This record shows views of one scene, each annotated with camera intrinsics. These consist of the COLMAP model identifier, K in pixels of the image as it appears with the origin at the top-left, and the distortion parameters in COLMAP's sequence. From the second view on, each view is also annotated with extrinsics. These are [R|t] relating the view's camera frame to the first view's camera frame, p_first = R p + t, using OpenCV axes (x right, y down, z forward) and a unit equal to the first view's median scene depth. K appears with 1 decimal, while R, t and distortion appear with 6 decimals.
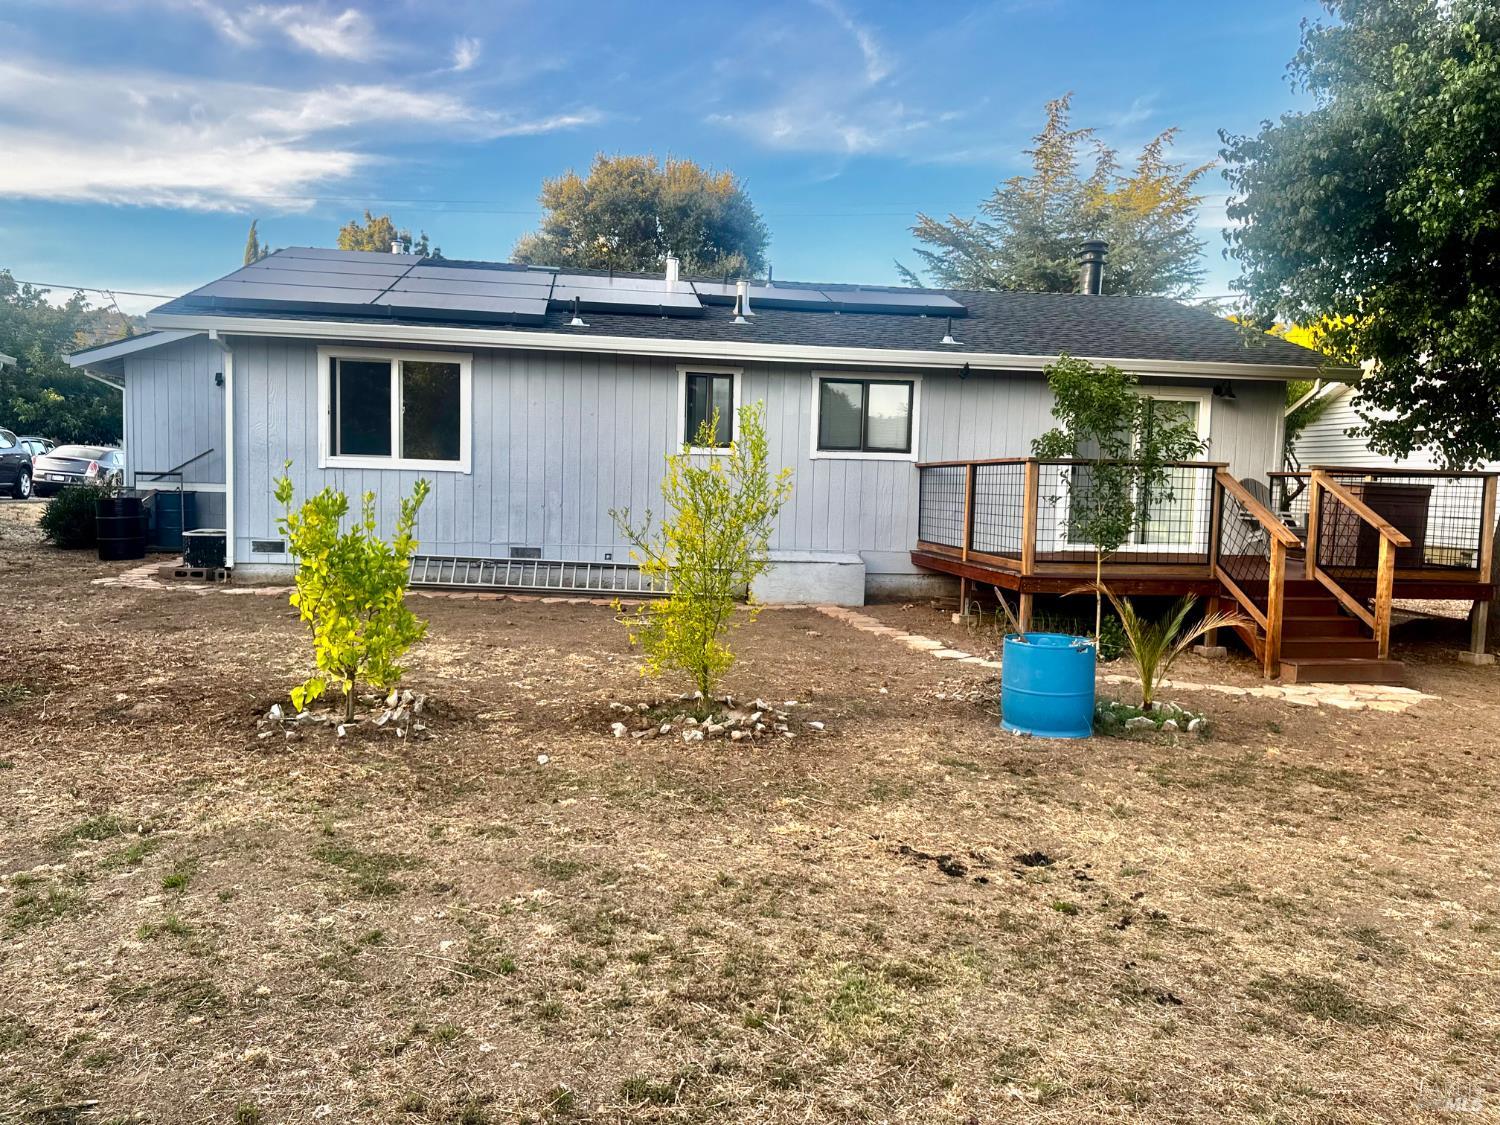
lens RADIAL K [[1065.9, 0, 747.0], [0, 1065.9, 585.9], [0, 0, 1]] dist [0.068108, -0.078473]
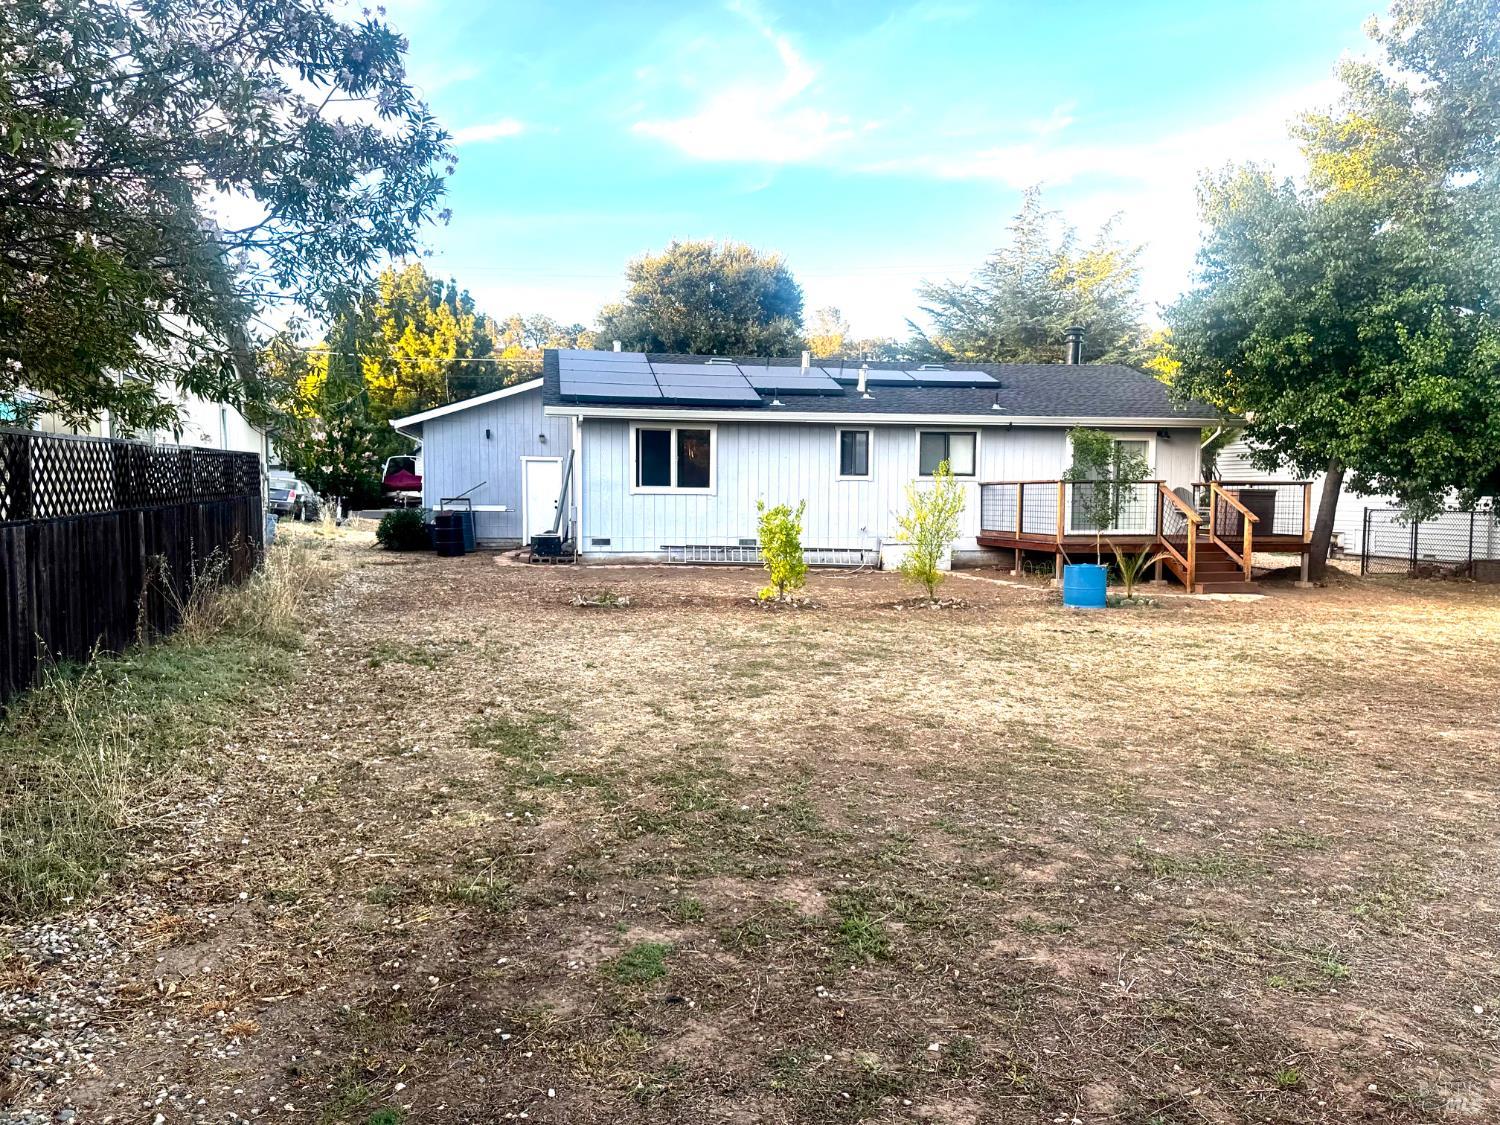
lens RADIAL K [[1066.7, 0, 753.5], [0, 1066.7, 586.9], [0, 0, 1]] dist [0.110325, -0.215860]
pose [[0.998708, -0.025435, 0.043989, -0.271412], [0.025930, 0.999606, -0.010718, 0.055206], [-0.043699, 0.011845, 0.998975, -0.642675]]
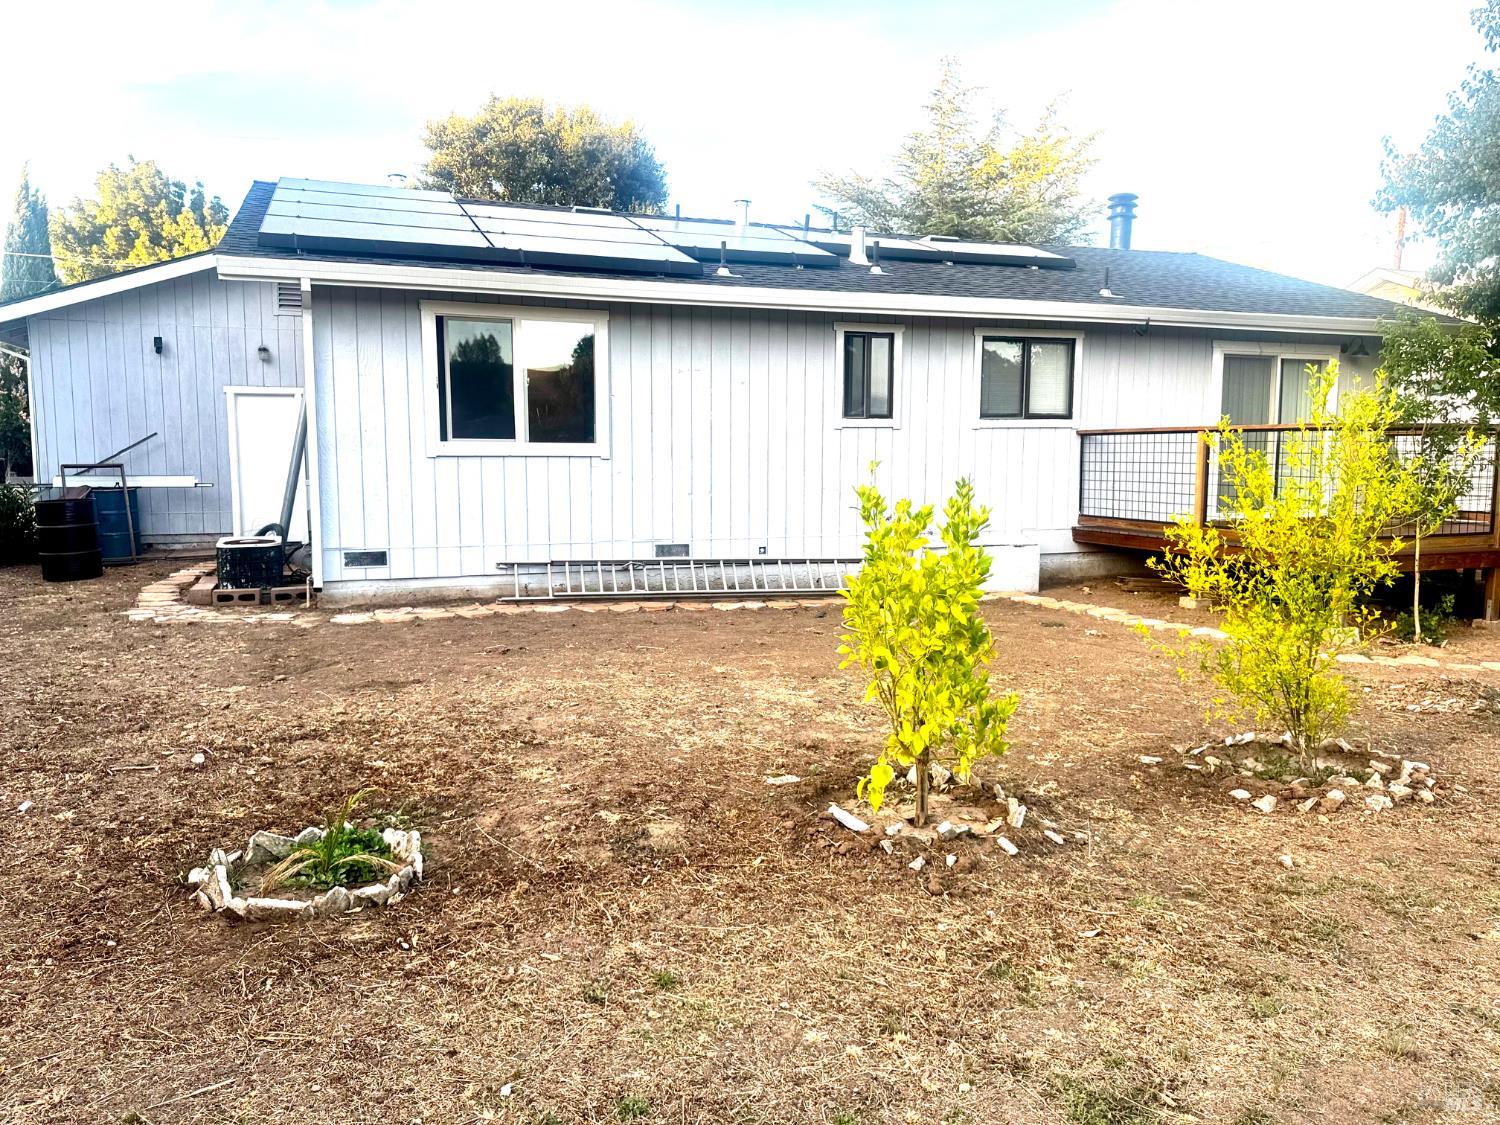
lens RADIAL K [[1065.9, 0, 747.0], [0, 1065.9, 585.9], [0, 0, 1]] dist [0.068108, -0.078473]
pose [[0.977846, -0.053550, 0.202362, -0.319510], [0.046984, 0.998206, 0.037119, -0.031406], [-0.203986, -0.026789, 0.978607, 0.169848]]
